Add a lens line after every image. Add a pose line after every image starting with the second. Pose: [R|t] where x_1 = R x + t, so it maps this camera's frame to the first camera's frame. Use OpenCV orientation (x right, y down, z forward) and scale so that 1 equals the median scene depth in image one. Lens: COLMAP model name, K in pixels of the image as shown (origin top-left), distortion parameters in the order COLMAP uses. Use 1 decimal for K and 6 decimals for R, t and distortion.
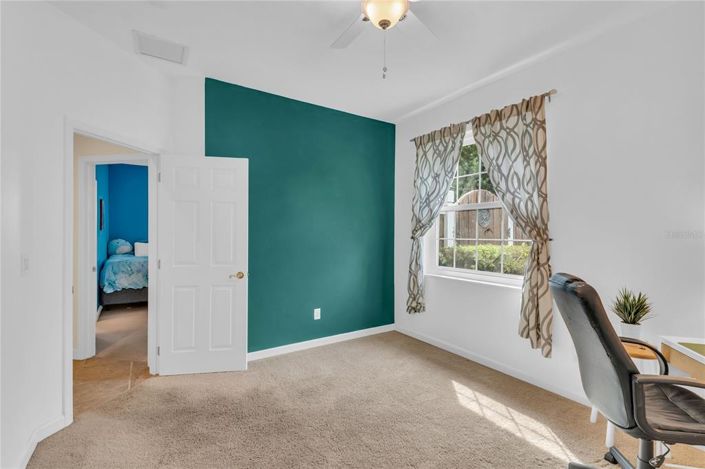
lens RADIAL K [[321.8, 0, 353.8], [0, 321.8, 234.5], [0, 0, 1]] dist [0.000820, -0.000120]
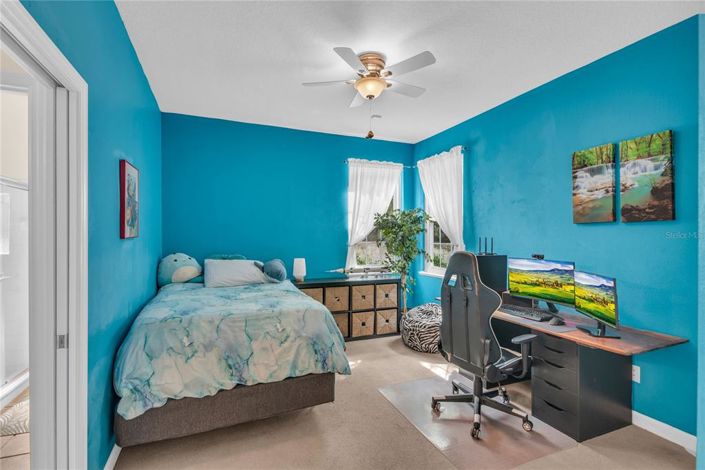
lens RADIAL K [[321.8, 0, 352.0], [0, 321.8, 237.2], [0, 0, 1]] dist [0.000820, -0.000120]
pose [[0.982490, -0.003830, -0.186276, -0.429218], [0.004643, 0.999982, 0.003925, -0.016806], [0.186258, -0.004721, 0.982490, 0.656527]]
